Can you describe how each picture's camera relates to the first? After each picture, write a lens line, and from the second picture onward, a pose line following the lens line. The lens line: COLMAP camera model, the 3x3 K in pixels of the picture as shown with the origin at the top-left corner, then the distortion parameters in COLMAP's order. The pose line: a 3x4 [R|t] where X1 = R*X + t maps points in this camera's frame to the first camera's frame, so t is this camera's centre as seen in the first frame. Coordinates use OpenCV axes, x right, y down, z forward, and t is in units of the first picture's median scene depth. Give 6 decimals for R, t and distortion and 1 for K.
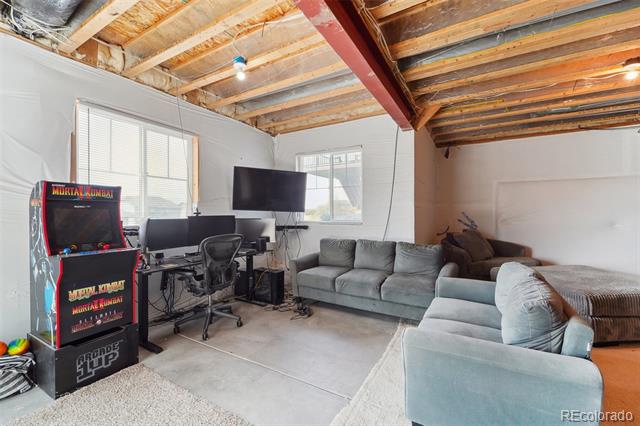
lens RADIAL K [[265.5, 0, 321.7], [0, 265.5, 213.3], [0, 0, 1]] dist [0.003760, -0.002498]
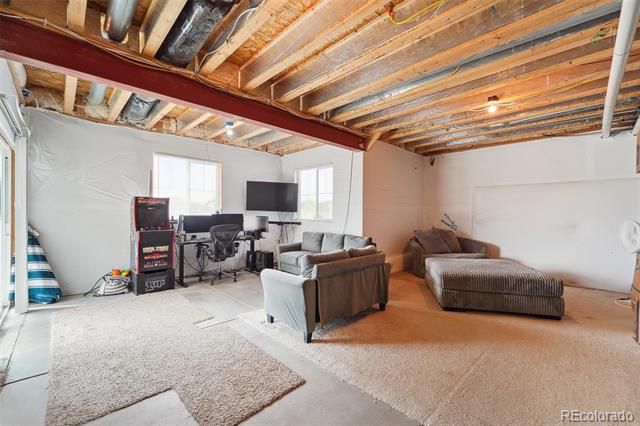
lens RADIAL K [[265.5, 0, 320.3], [0, 265.5, 213.2], [0, 0, 1]] dist [0.003760, -0.002498]
pose [[0.962849, 0.009107, -0.269887, 0.669305], [-0.009611, 0.999954, -0.000548, -0.000035], [0.269870, 0.003122, 0.962892, -0.454772]]
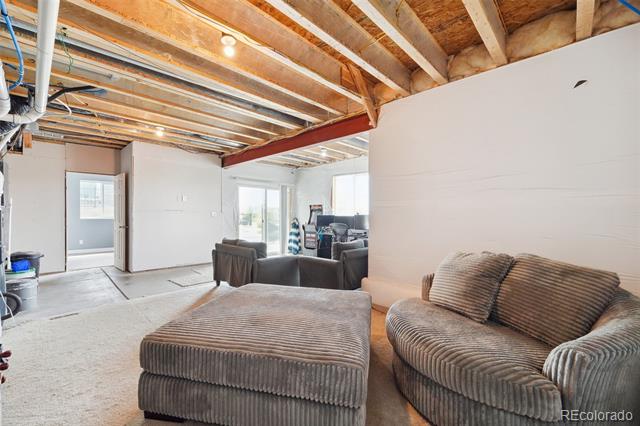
lens RADIAL K [[265.5, 0, 321.4], [0, 265.5, 212.9], [0, 0, 1]] dist [0.003760, -0.002498]
pose [[-0.244514, -0.004846, -0.969634, 1.822053], [-0.002450, 0.999987, -0.004380, 0.005502], [0.969643, 0.001304, -0.244523, 1.434847]]
